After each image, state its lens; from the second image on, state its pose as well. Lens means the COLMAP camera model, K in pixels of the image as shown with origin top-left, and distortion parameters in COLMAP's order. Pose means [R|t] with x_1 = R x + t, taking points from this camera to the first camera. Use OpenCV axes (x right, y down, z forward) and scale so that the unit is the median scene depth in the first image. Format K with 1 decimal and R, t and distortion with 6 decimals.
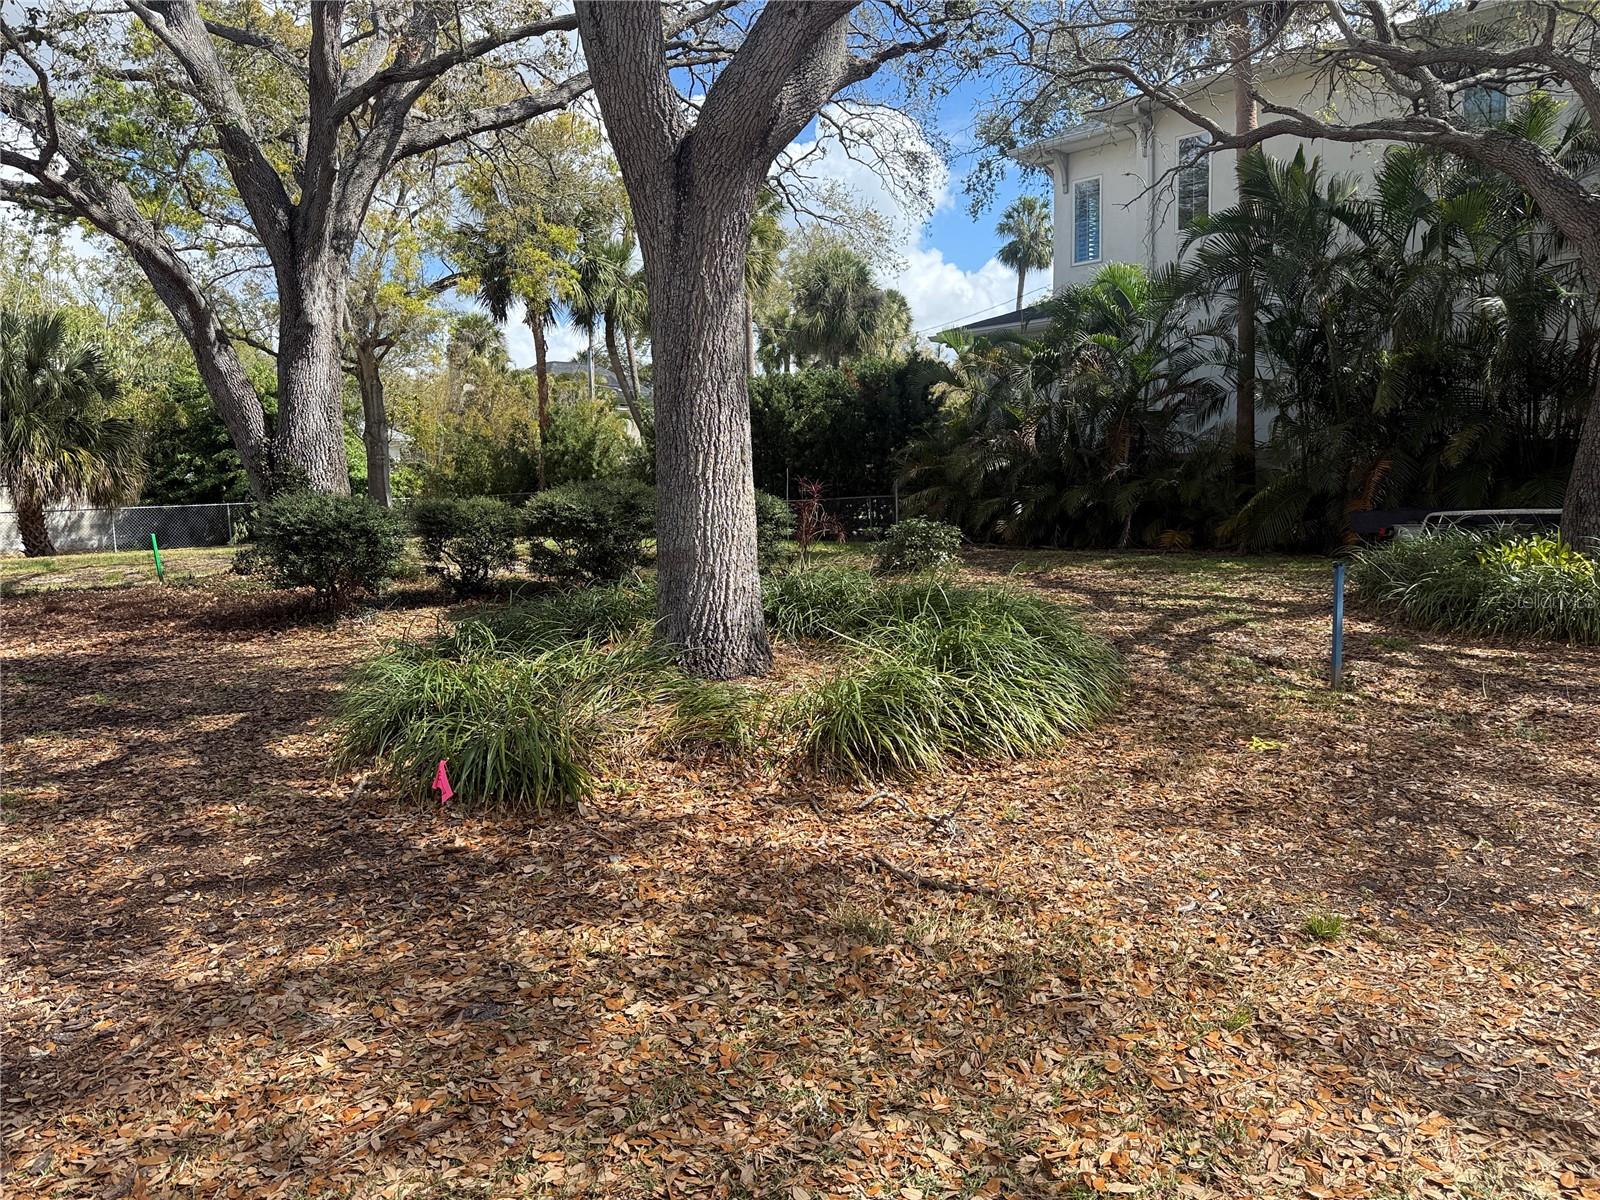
lens RADIAL K [[1125.4, 0, 796.8], [0, 1125.4, 596.9], [0, 0, 1]] dist [0.076350, -0.093494]
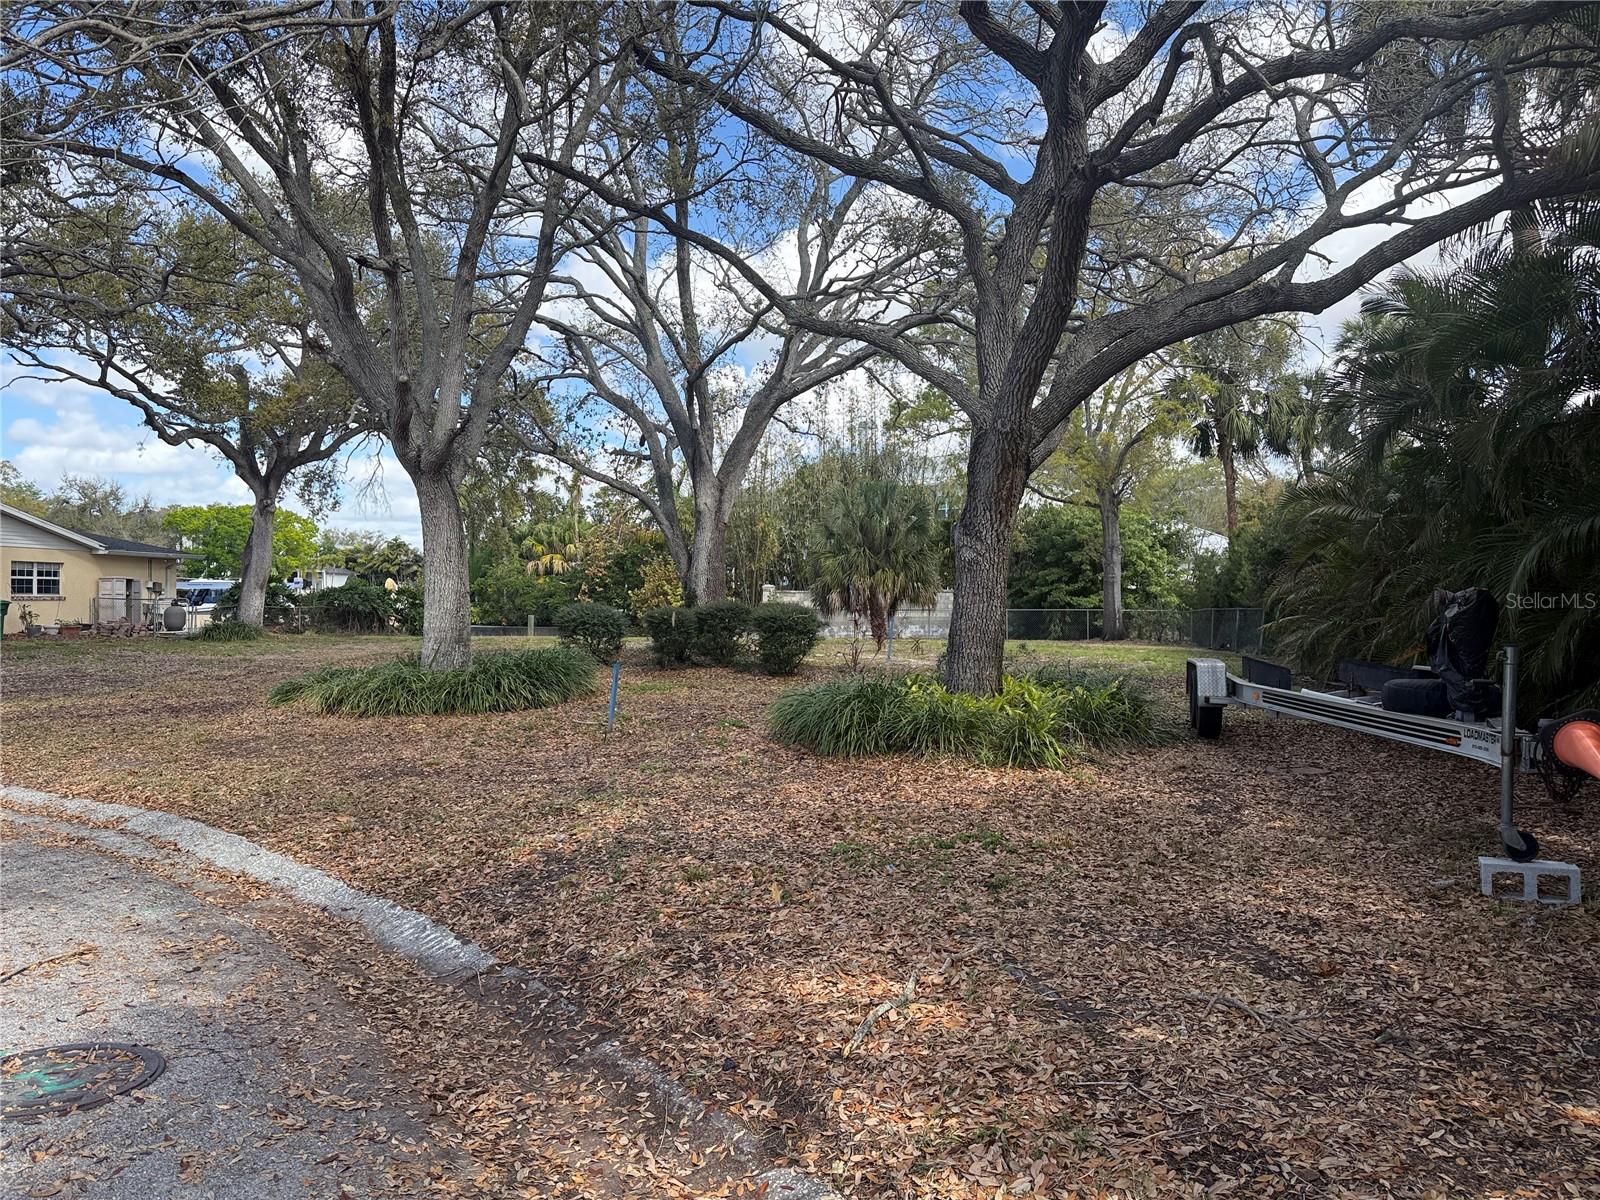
lens RADIAL K [[1125.4, 0, 793.5], [0, 1125.4, 595.7], [0, 0, 1]] dist [0.076350, -0.093494]
pose [[0.583470, 0.026494, -0.811703, 0.507736], [-0.103612, 0.993729, -0.042043, -0.020627], [0.805498, 0.108633, 0.582556, 0.045148]]
